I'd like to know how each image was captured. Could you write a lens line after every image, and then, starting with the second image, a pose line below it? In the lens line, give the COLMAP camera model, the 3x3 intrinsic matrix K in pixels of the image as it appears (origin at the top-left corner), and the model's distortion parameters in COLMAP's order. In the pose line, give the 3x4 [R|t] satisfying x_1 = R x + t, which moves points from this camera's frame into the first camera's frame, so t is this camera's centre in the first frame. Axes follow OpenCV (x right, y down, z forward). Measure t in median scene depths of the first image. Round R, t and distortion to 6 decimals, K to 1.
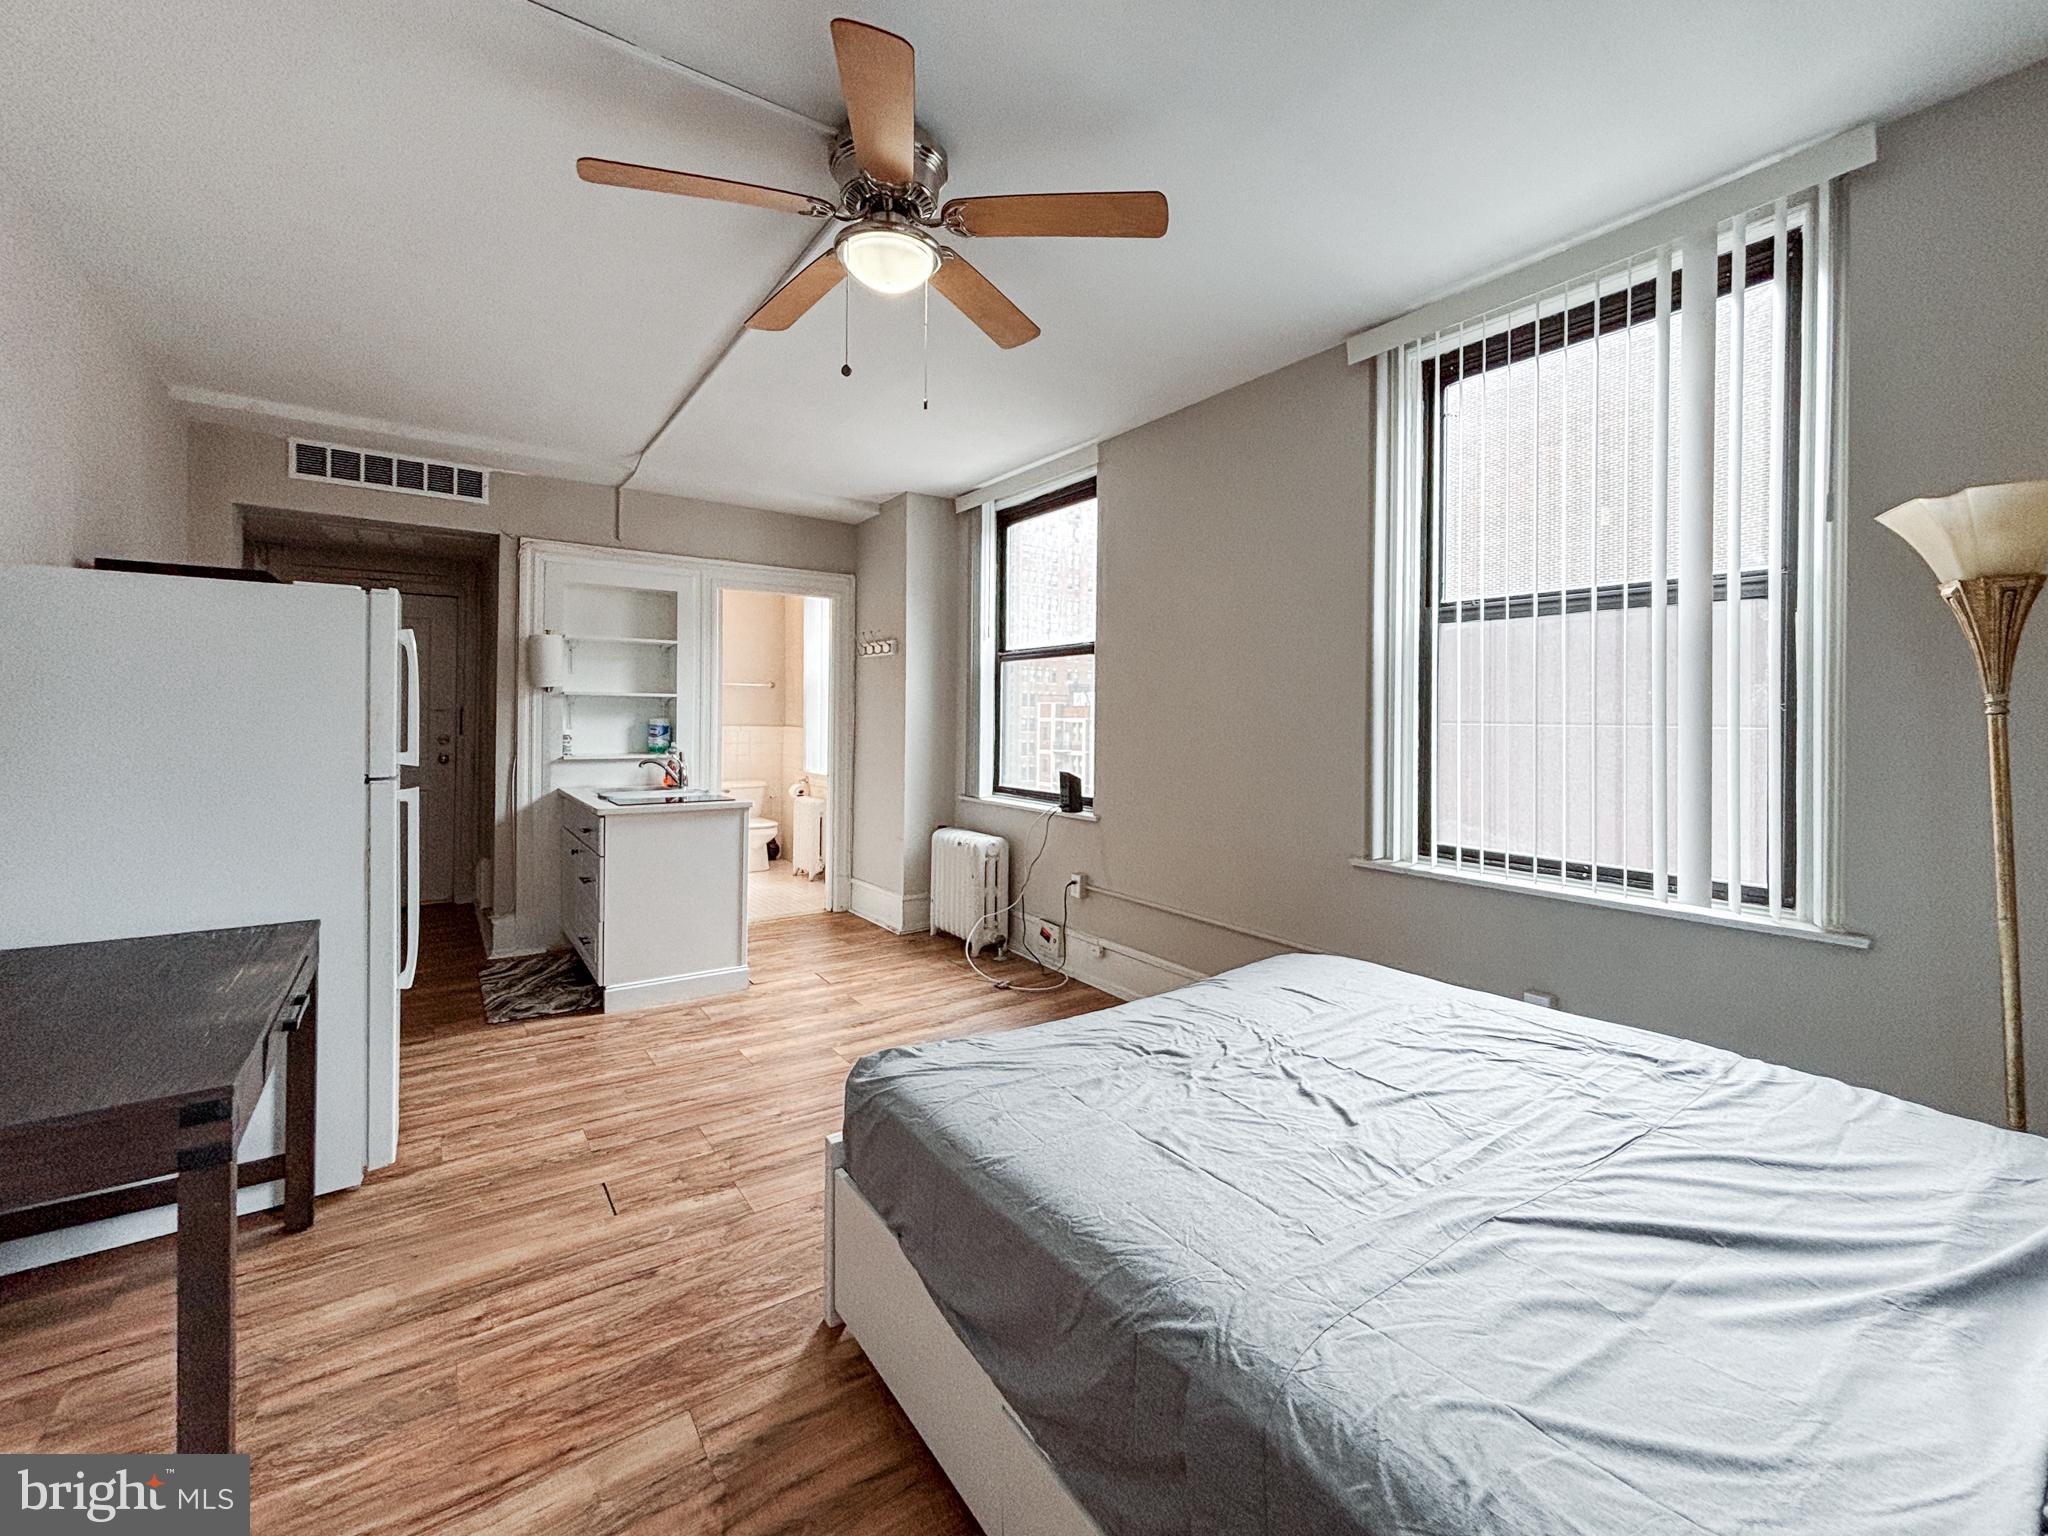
lens RADIAL K [[877.7, 0, 1099.1], [0, 877.7, 731.4], [0, 0, 1]] dist [0.010693, -0.002382]
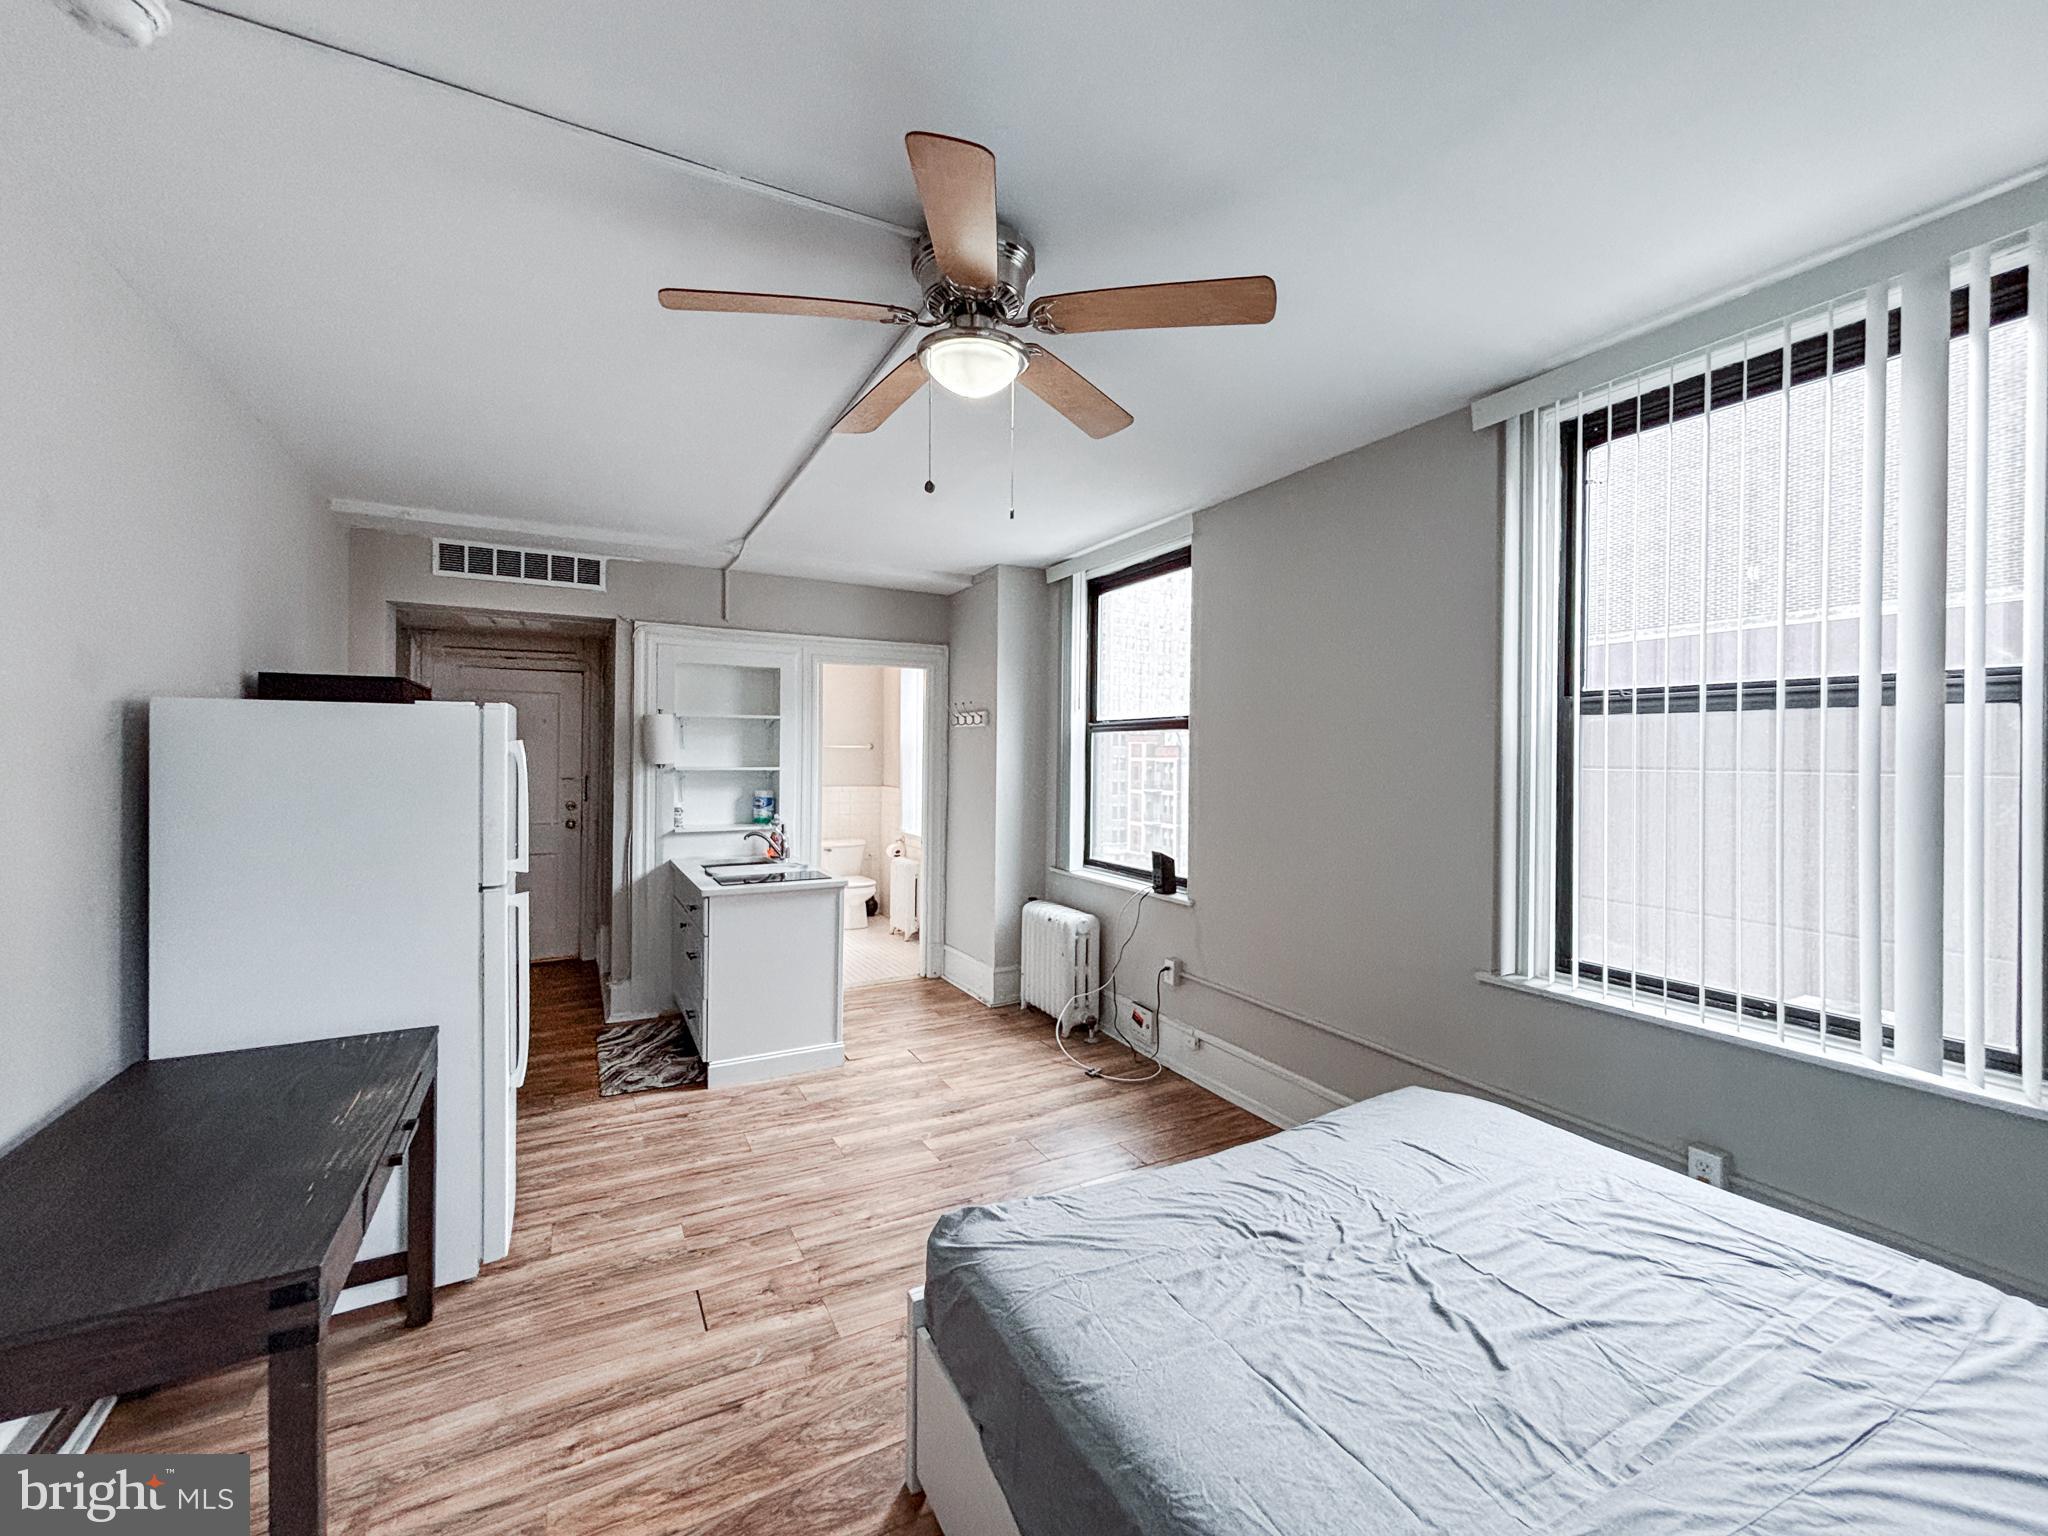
lens RADIAL K [[877.7, 0, 1077.6], [0, 877.7, 772.2], [0, 0, 1]] dist [0.010693, -0.002382]
pose [[0.991689, 0.000253, -0.128657, -0.004191], [-0.000357, 1.000000, -0.000790, -0.066845], [0.128657, 0.000829, 0.991689, 0.055382]]
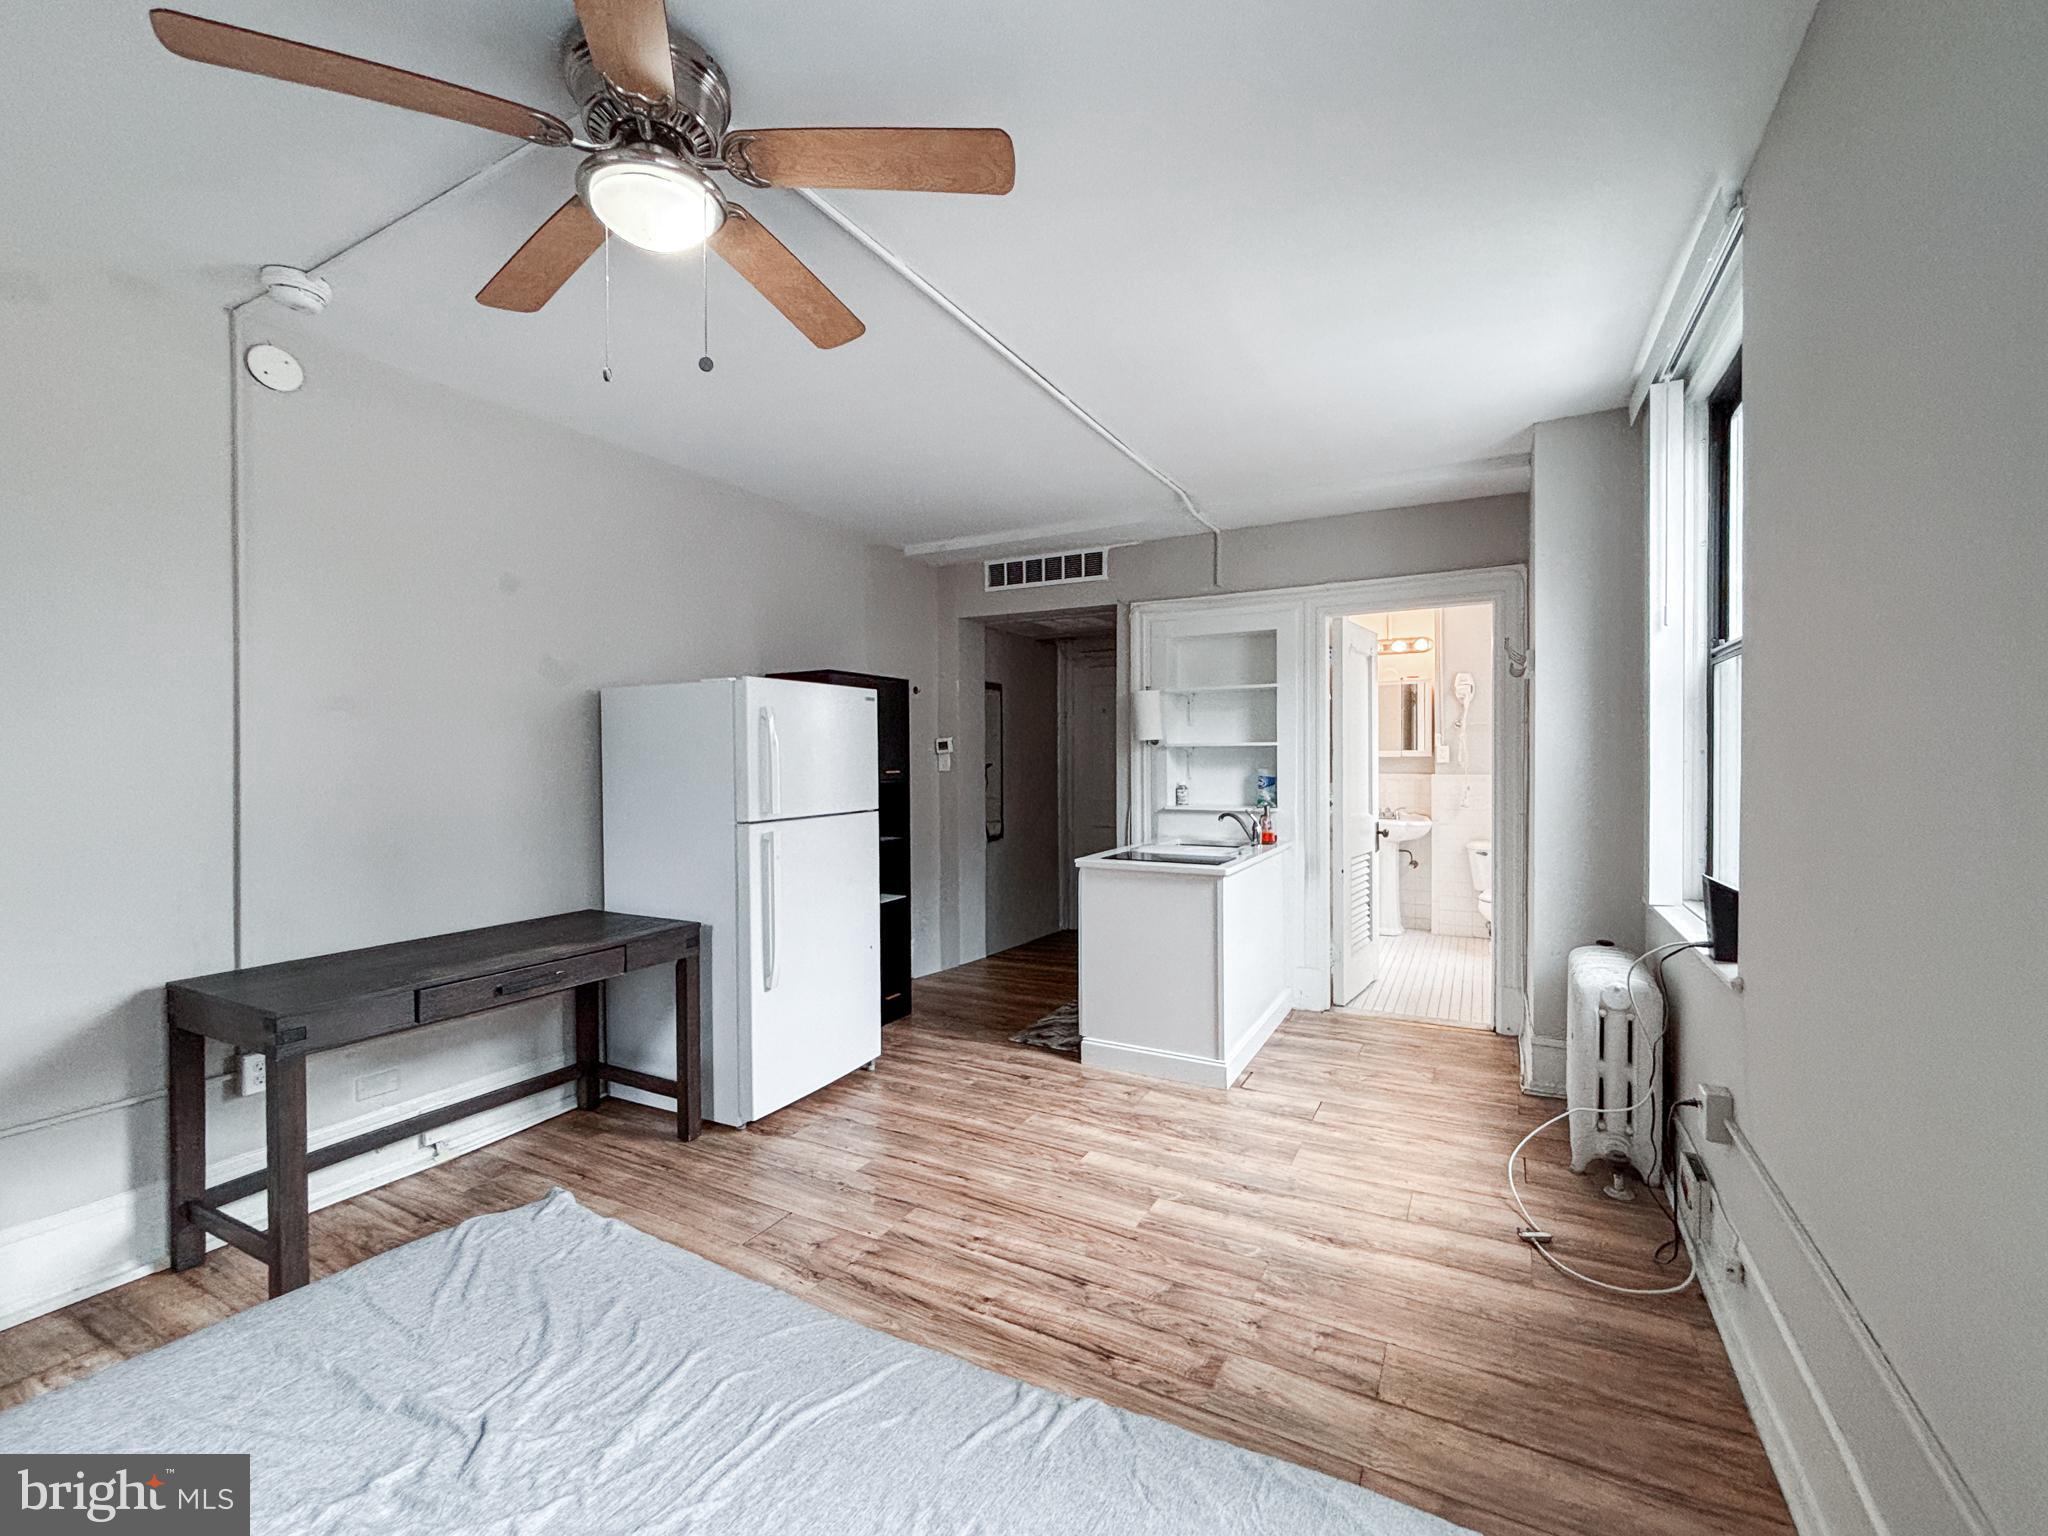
lens RADIAL K [[877.7, 0, 998.6], [0, 877.7, 753.3], [0, 0, 1]] dist [0.010693, -0.002382]
pose [[0.385678, -0.028640, -0.922189, 0.449850], [-0.008280, 0.999370, -0.034499, 0.006323], [0.922596, 0.020941, 0.385198, 0.728983]]
